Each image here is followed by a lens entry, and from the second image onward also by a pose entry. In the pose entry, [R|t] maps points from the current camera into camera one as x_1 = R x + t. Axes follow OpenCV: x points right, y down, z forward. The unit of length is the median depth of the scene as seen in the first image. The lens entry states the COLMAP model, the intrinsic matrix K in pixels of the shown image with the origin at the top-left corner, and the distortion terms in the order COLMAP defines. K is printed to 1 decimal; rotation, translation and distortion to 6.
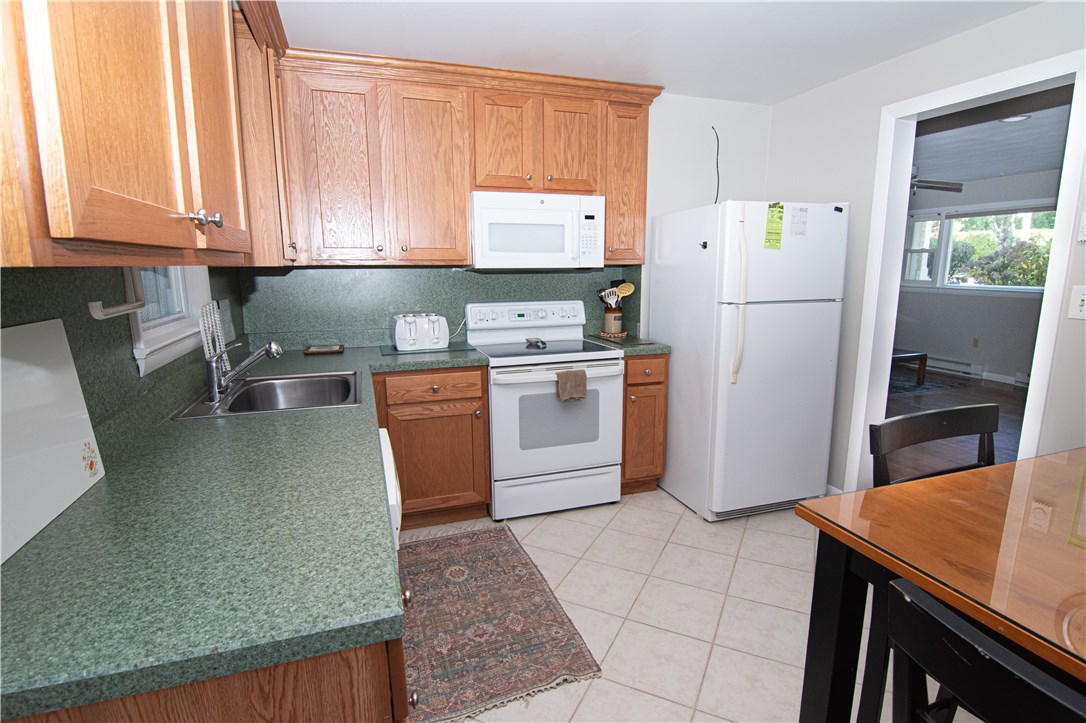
lens RADIAL K [[535.4, 0, 547.3], [0, 535.4, 368.3], [0, 0, 1]] dist [0.000217, -0.009421]
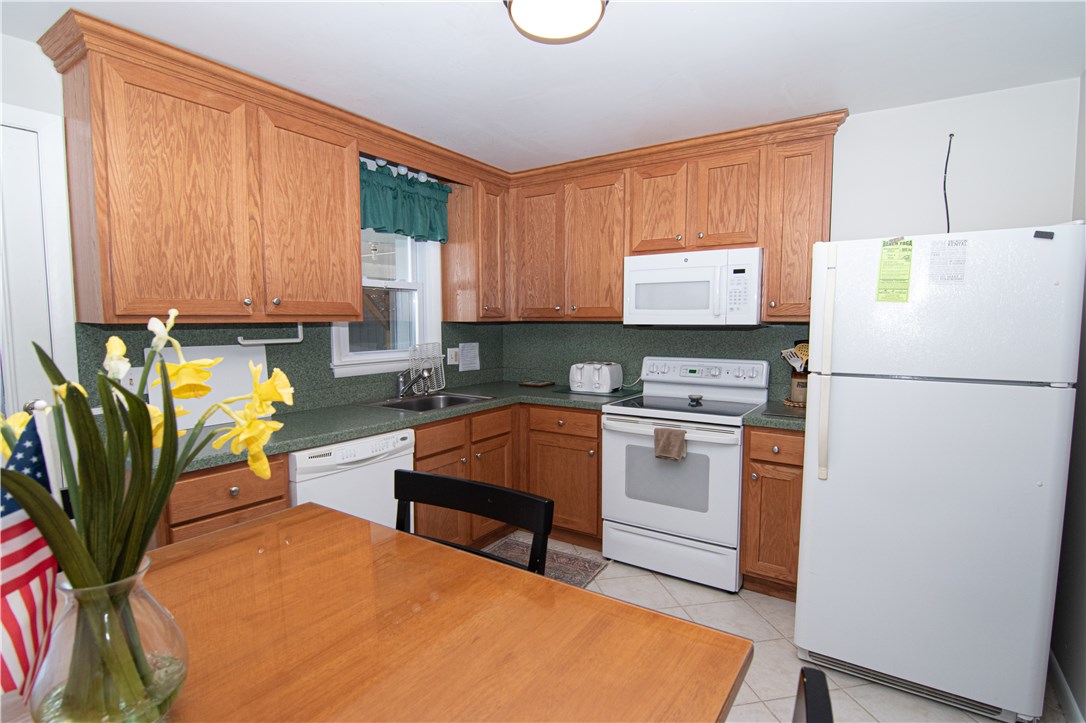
lens RADIAL K [[535.4, 0, 547.3], [0, 535.4, 368.3], [0, 0, 1]] dist [0.000217, -0.009421]
pose [[0.611811, 0.075422, -0.787400, 0.640561], [-0.150225, 0.988406, -0.022049, -0.047593], [0.776608, 0.131777, 0.616048, 0.201476]]
